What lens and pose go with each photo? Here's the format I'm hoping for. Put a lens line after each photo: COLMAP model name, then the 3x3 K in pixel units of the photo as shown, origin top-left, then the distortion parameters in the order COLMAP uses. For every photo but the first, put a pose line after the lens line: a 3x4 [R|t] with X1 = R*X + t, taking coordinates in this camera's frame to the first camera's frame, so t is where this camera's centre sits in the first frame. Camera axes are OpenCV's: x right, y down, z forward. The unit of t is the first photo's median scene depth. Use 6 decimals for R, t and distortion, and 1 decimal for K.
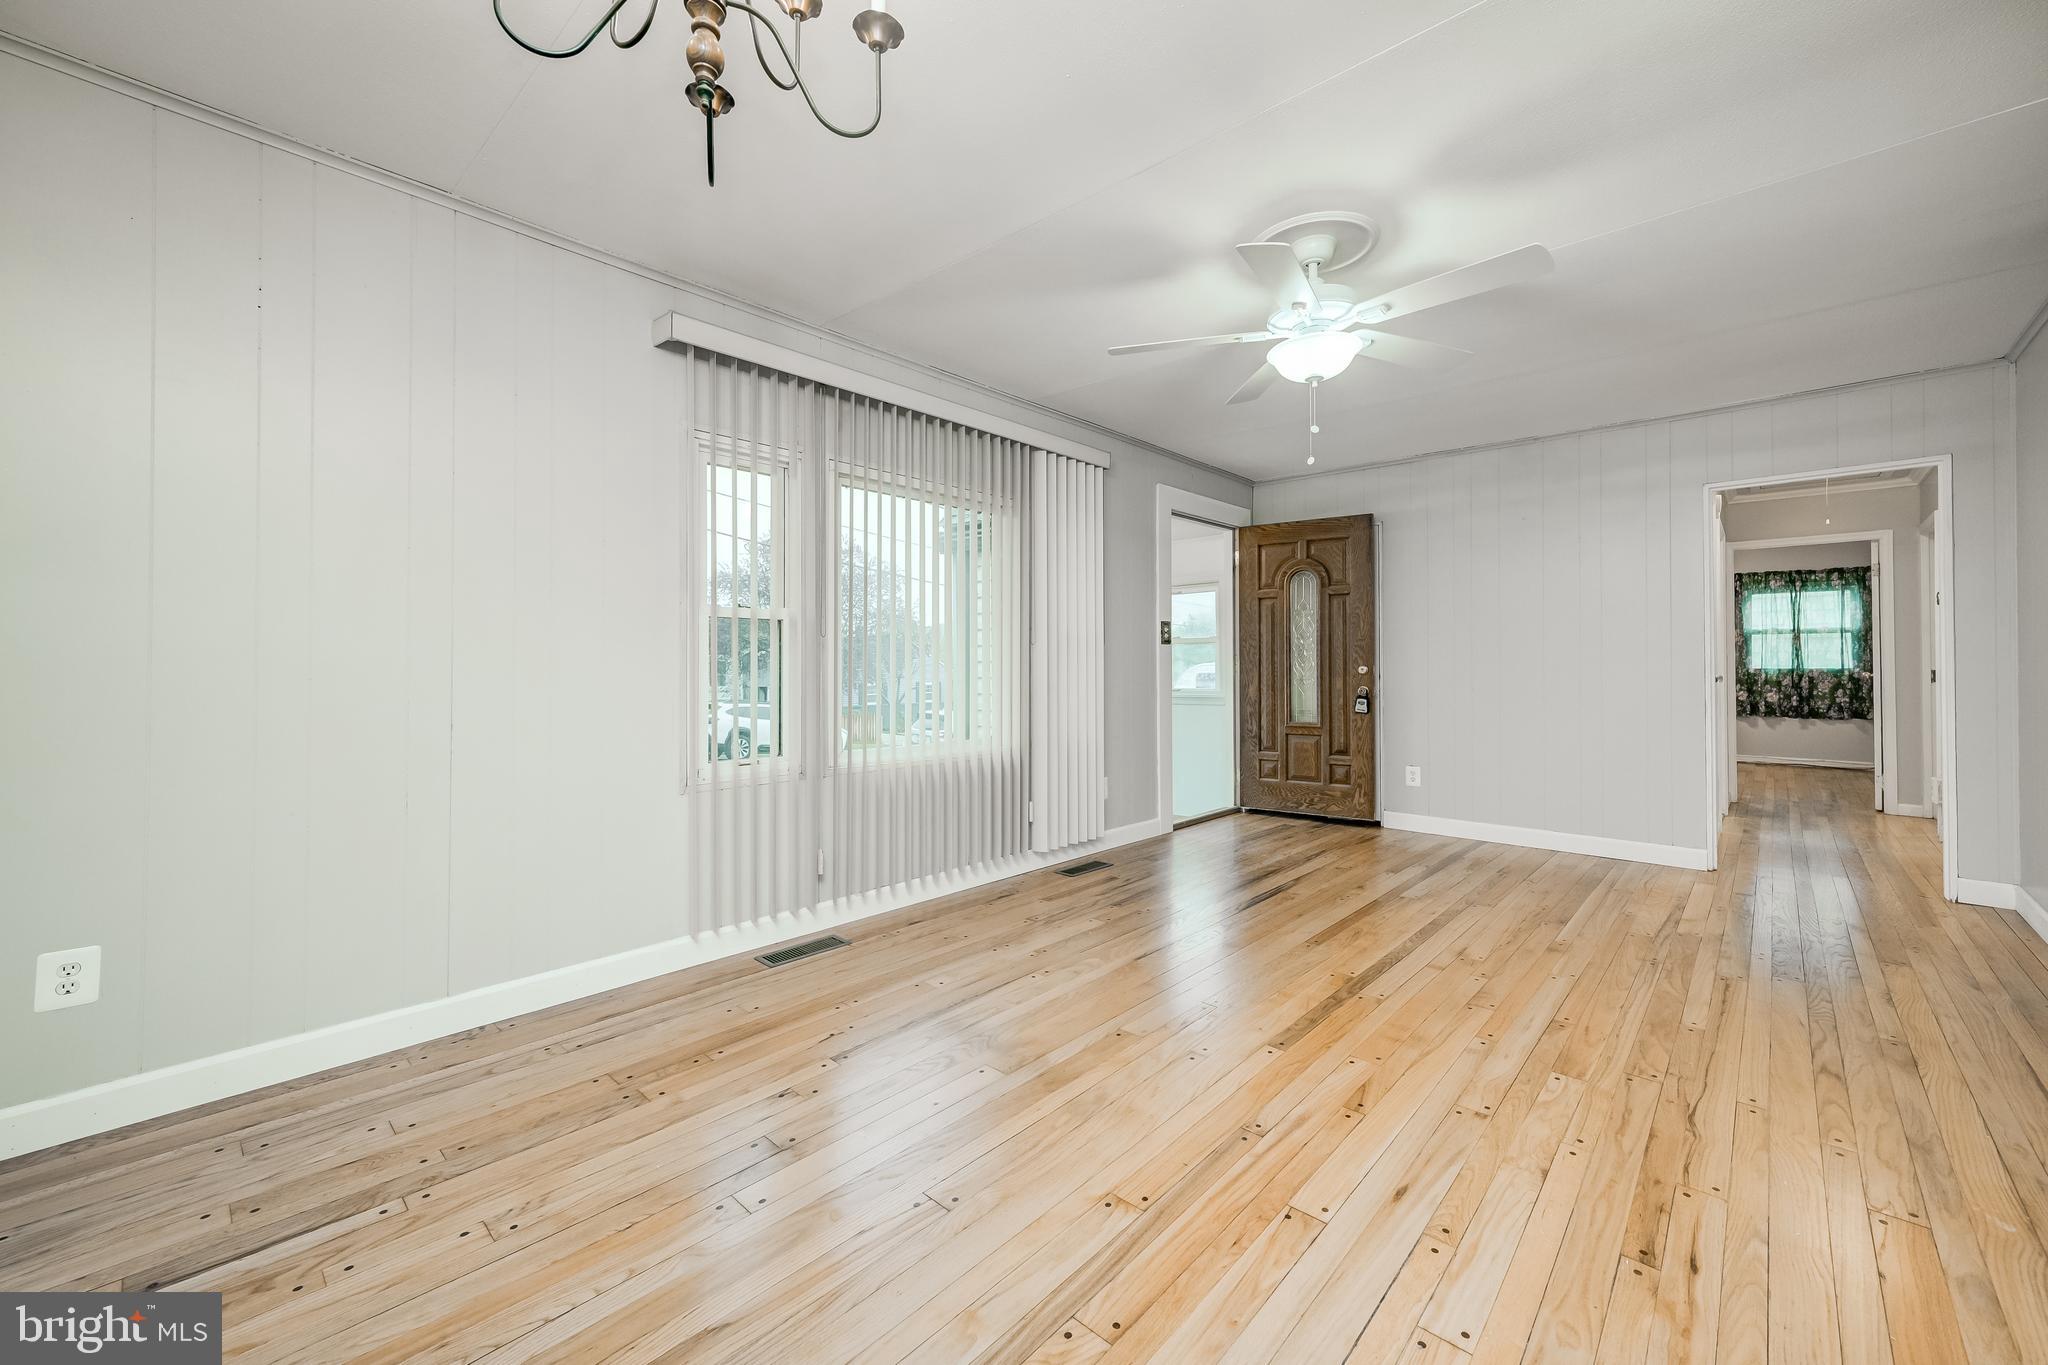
lens RADIAL K [[837.5, 0, 1052.8], [0, 837.5, 680.4], [0, 0, 1]] dist [0.002732, 0.000386]
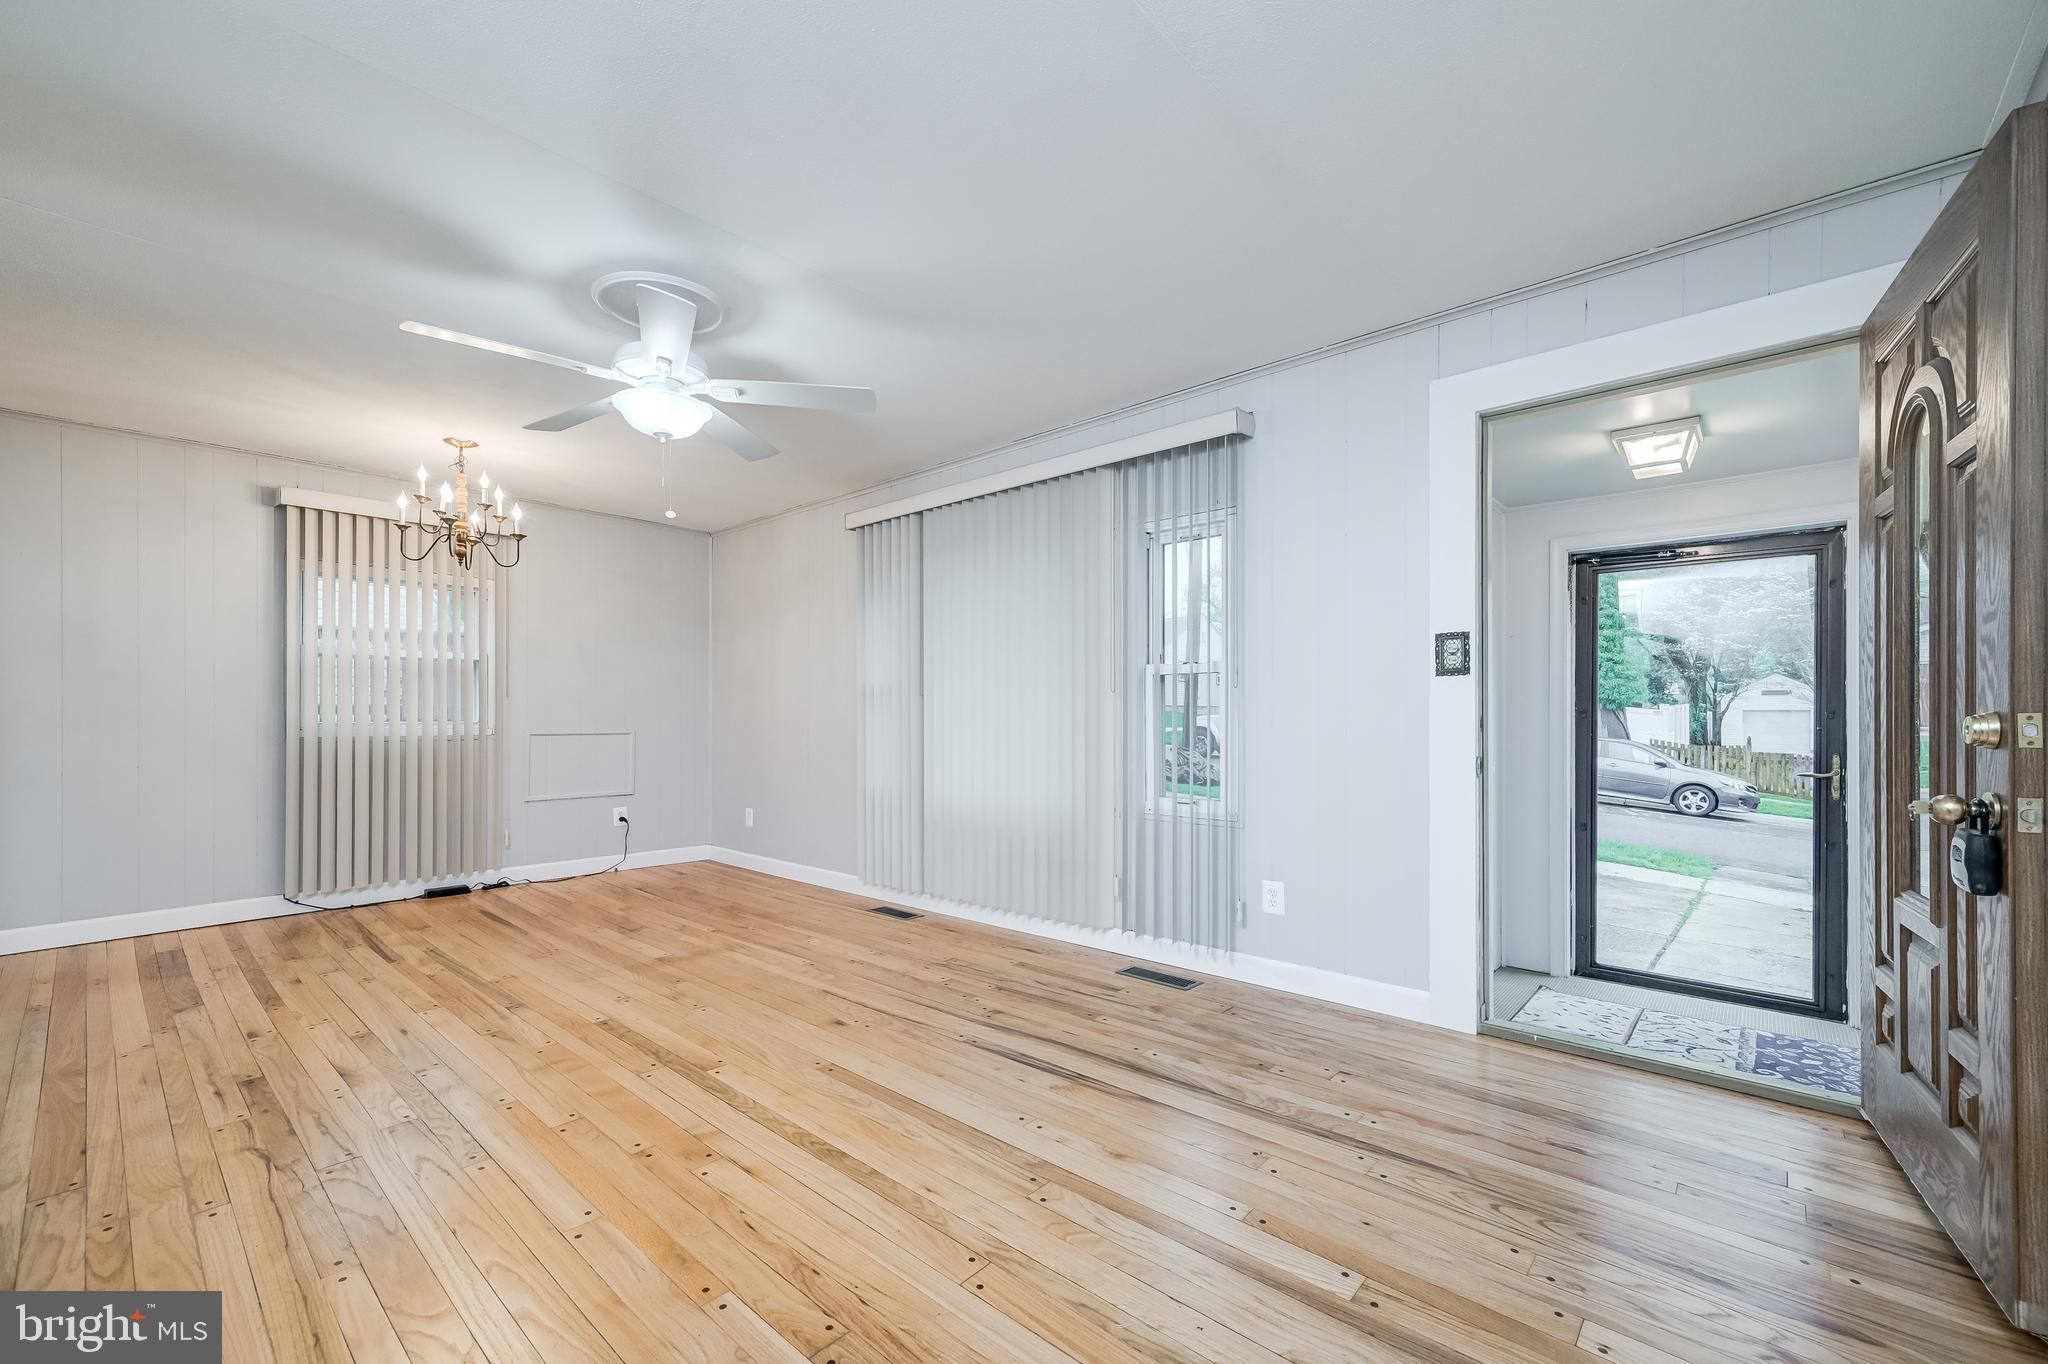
lens RADIAL K [[836.3, 0, 1038.2], [0, 836.3, 735.8], [0, 0, 1]] dist [0.022749, 0.000077]
pose [[-0.018965, 0.026688, -0.999464, 1.251702], [-0.007991, 0.999608, 0.026844, -0.031770], [0.999788, 0.008496, -0.018745, 1.377658]]
